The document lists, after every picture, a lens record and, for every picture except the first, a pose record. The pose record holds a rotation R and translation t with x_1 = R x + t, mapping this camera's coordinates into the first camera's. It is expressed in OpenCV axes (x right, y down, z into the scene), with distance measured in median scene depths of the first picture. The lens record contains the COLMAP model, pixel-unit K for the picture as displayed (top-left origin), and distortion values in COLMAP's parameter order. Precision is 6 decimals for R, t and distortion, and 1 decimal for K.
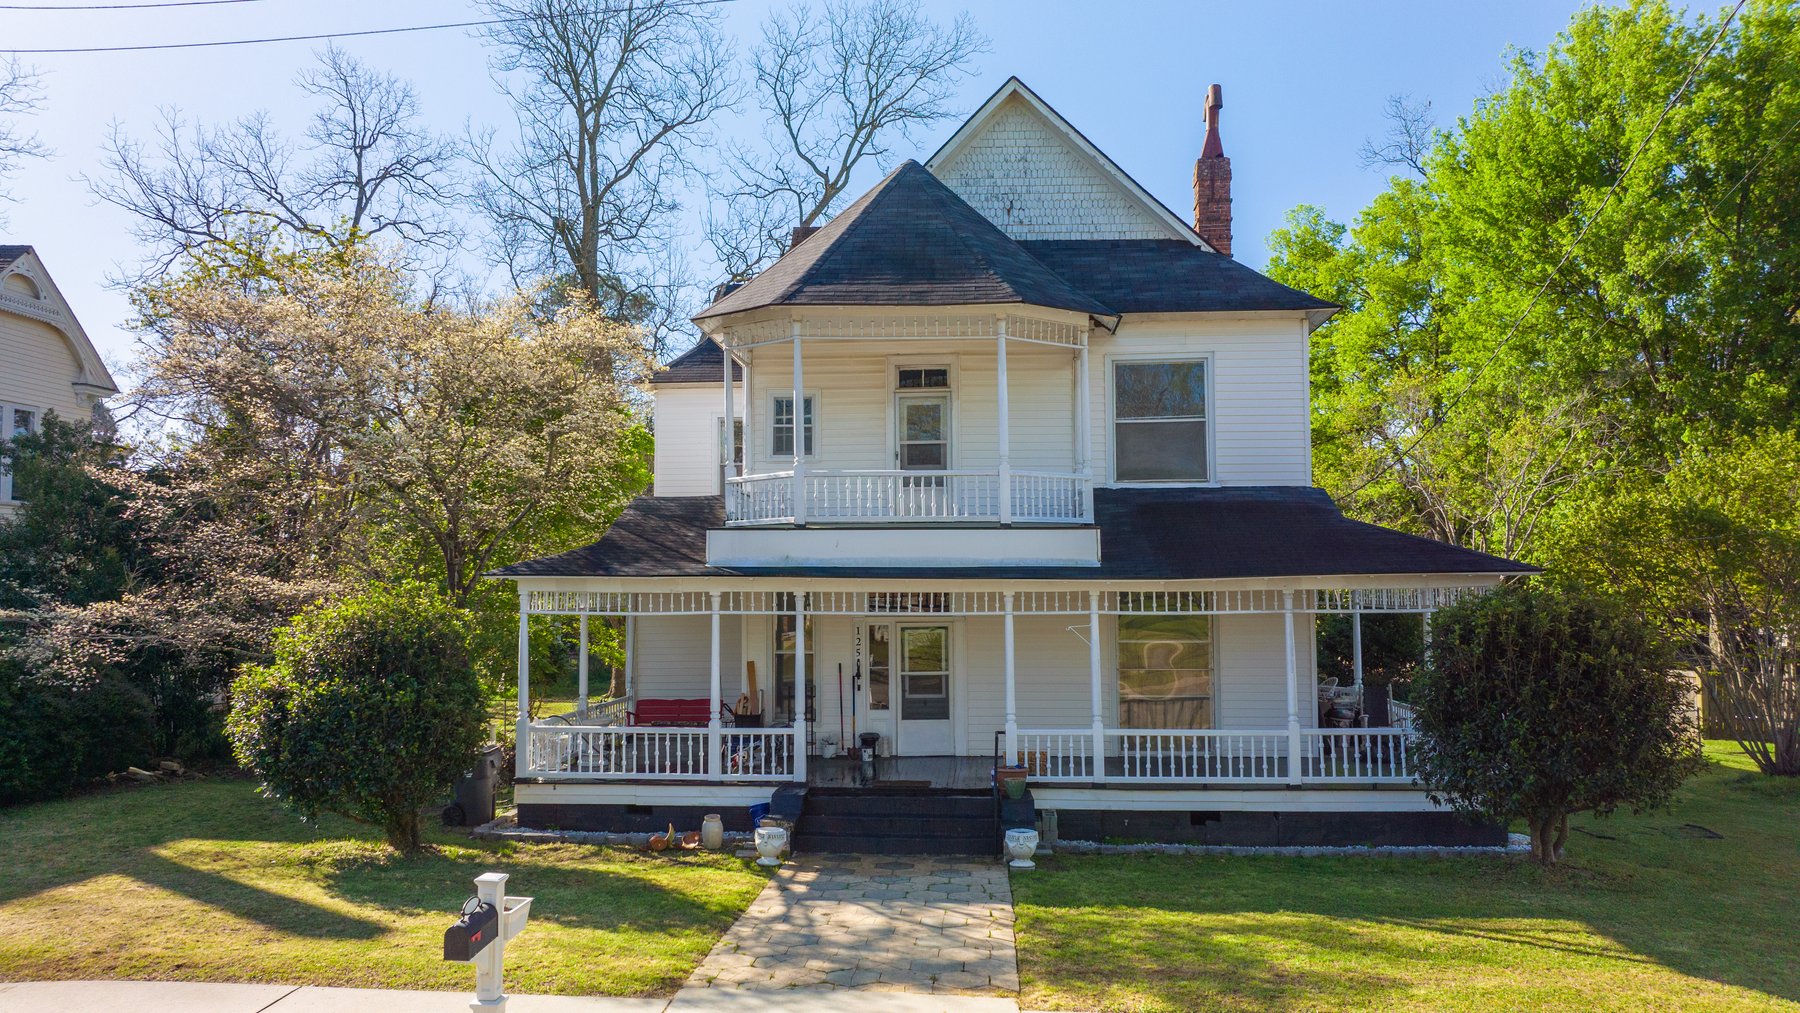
lens RADIAL K [[1260.2, 0, 900.0], [0, 1260.2, 506.5], [0, 0, 1]] dist [-0.005182, -0.008768]
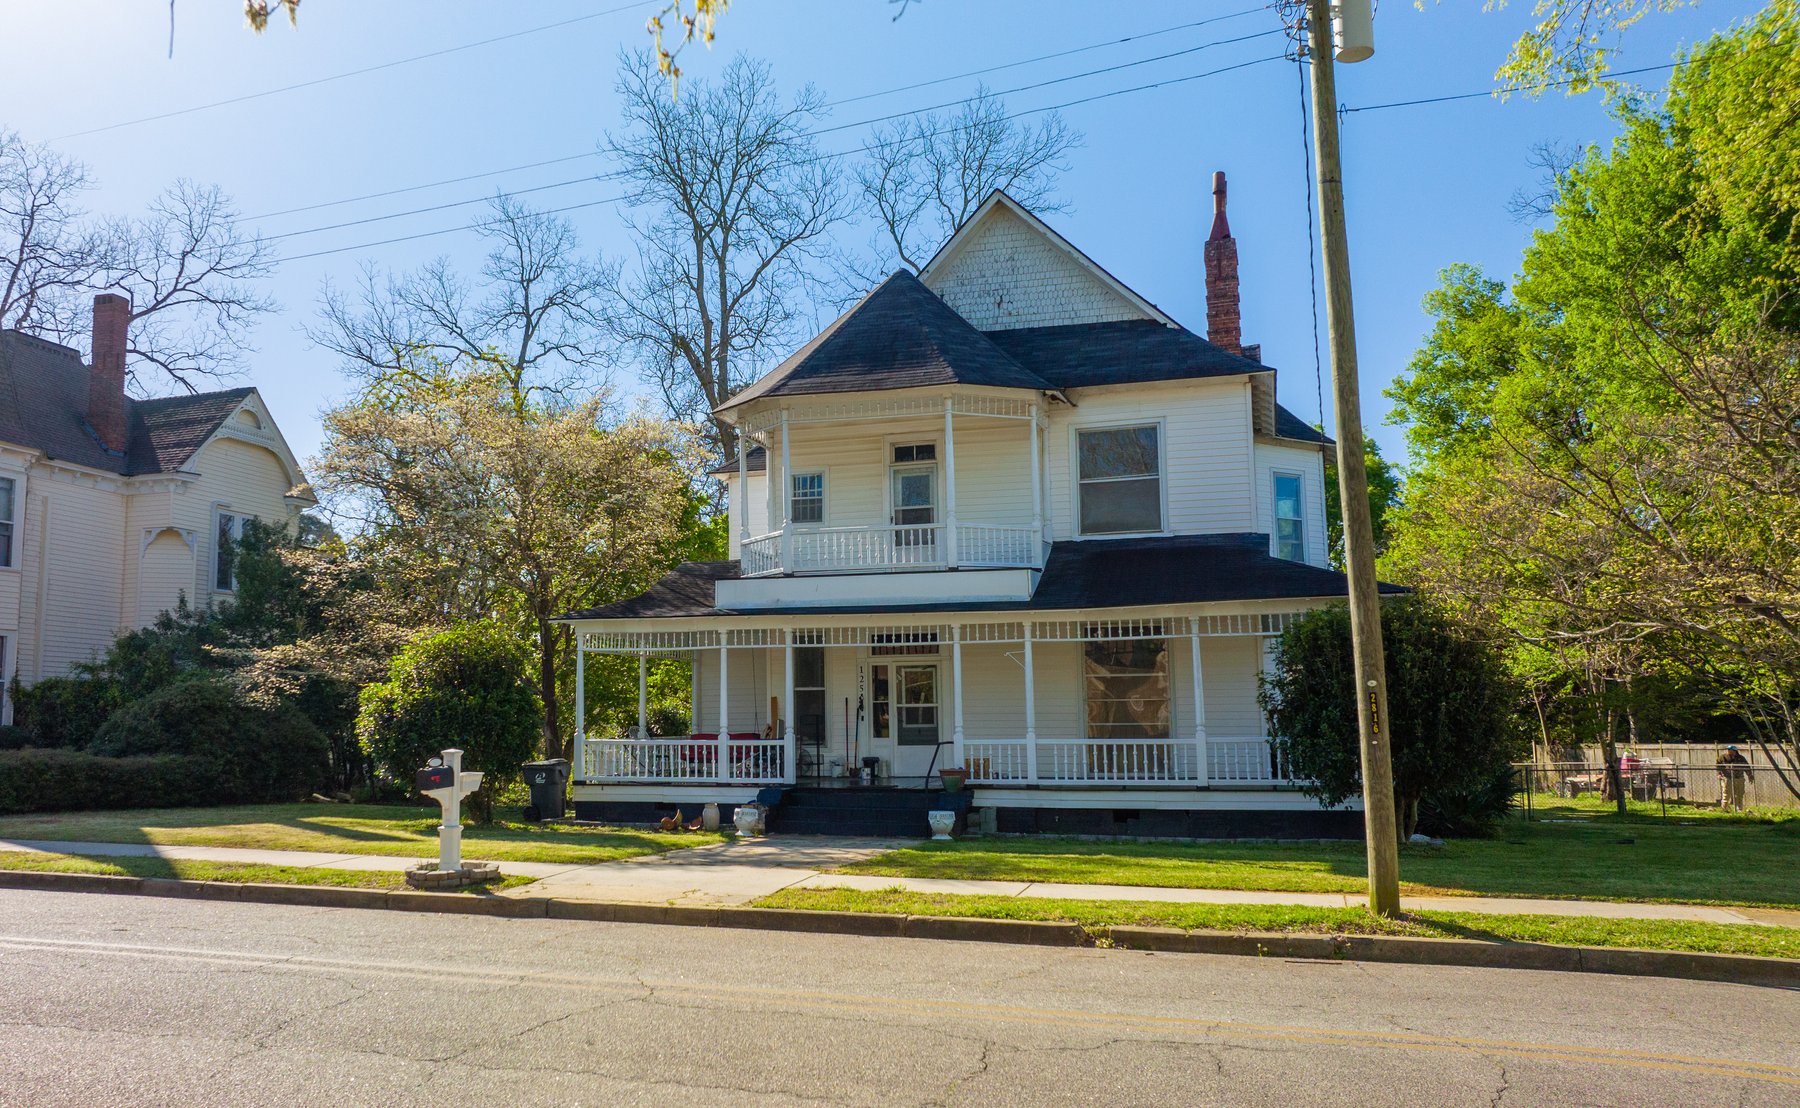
lens RADIAL K [[1383.3, 0, 821.8], [0, 1383.3, 550.7], [0, 0, 1]] dist [0.004384, -0.000686]
pose [[0.972683, -0.031829, -0.229947, 0.233062], [0.019153, 0.998182, -0.057149, 0.061829], [0.231348, 0.051184, 0.971524, -0.266521]]
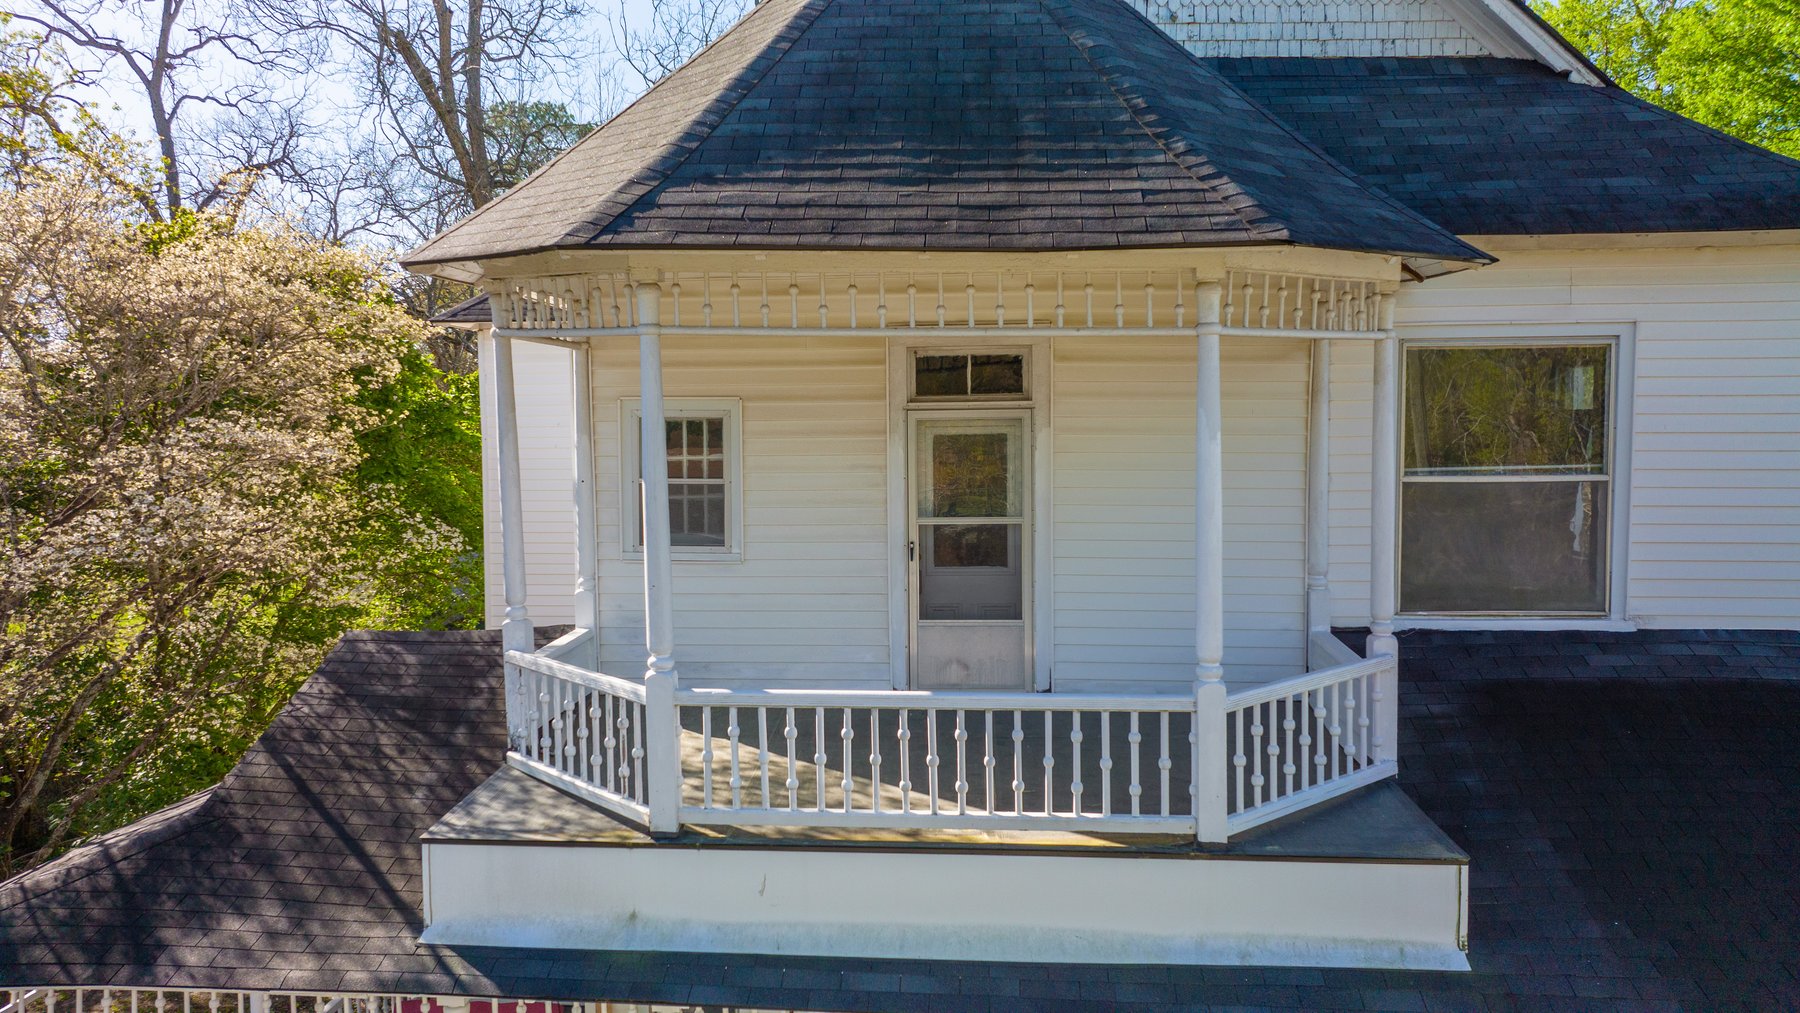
lens RADIAL K [[1245.4, 0, 894.4], [0, 1245.4, 497.1], [0, 0, 1]] dist [-0.061242, 0.089406]
pose [[0.999976, -0.002077, 0.006538, -0.011442], [0.001206, 0.991452, 0.130469, -0.120154], [-0.006753, -0.130458, 0.991431, 0.575467]]
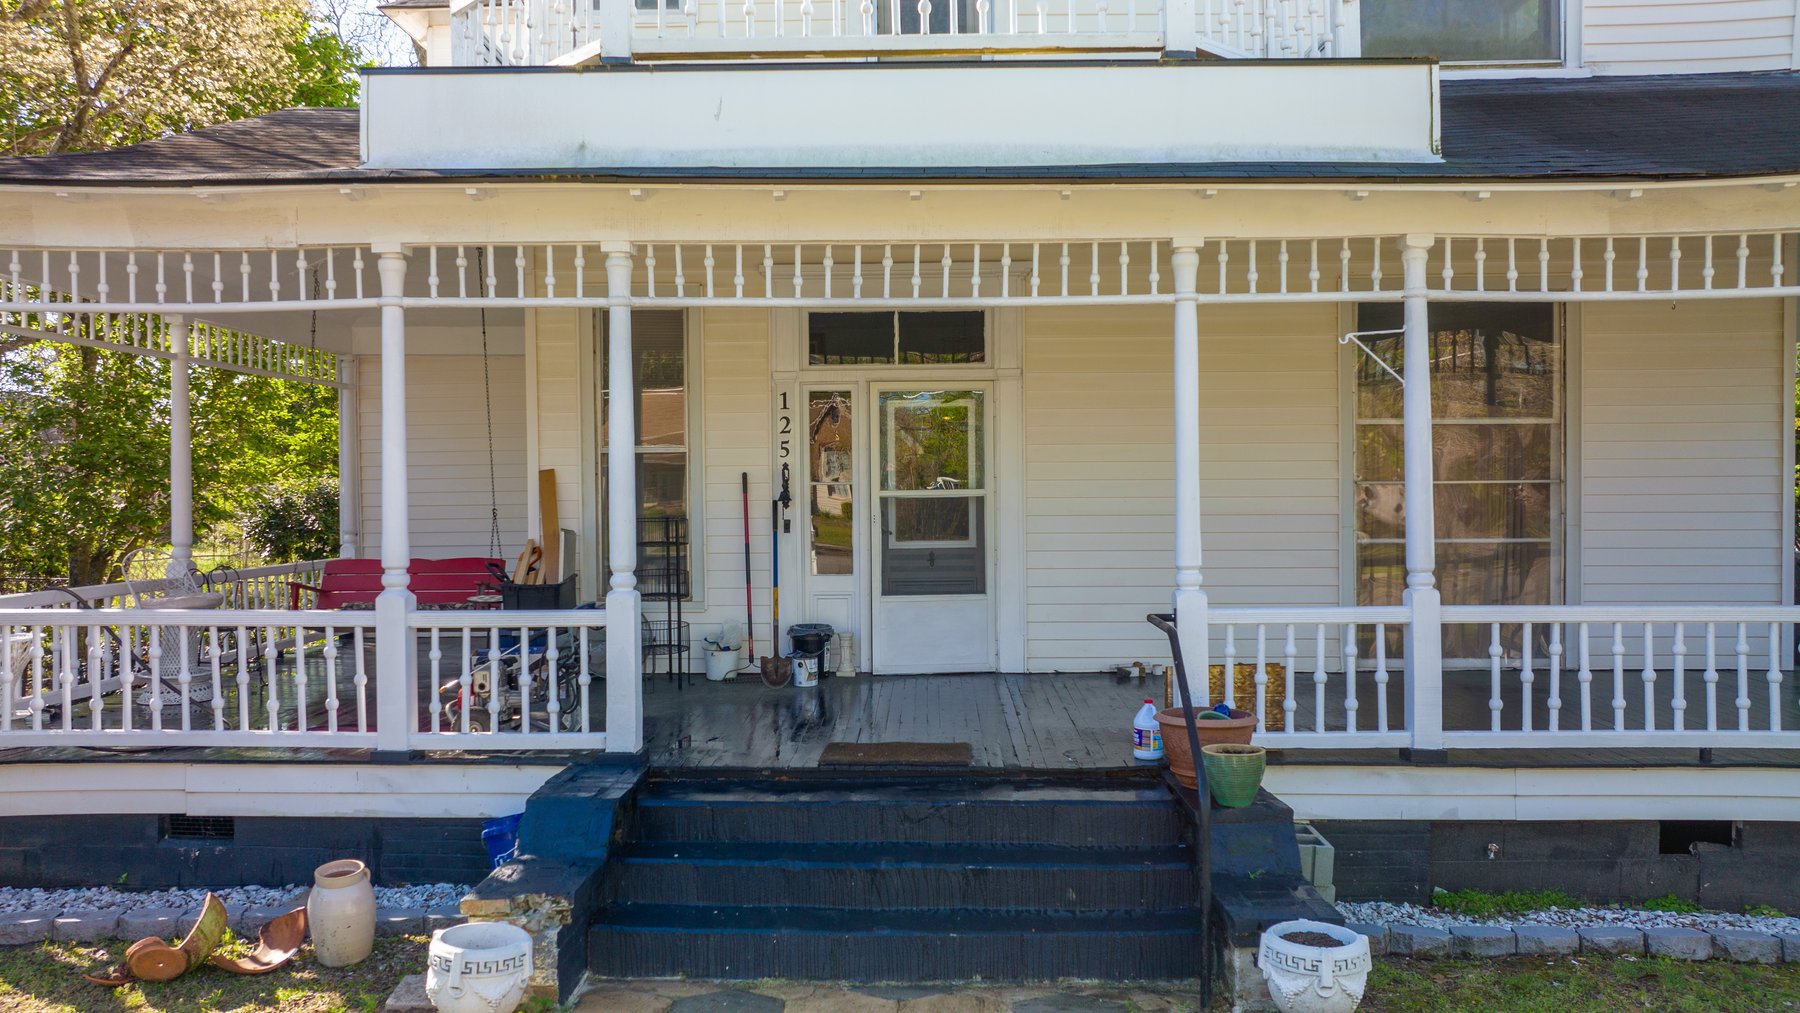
lens RADIAL K [[1270.3, 0, 895.4], [0, 1270.3, 507.2], [0, 0, 1]] dist [-0.034717, 0.045647]
pose [[0.999204, -0.002820, 0.039798, -0.011889], [-0.000373, 0.996796, 0.079986, 0.101751], [-0.039896, -0.079938, 0.996001, 0.550420]]
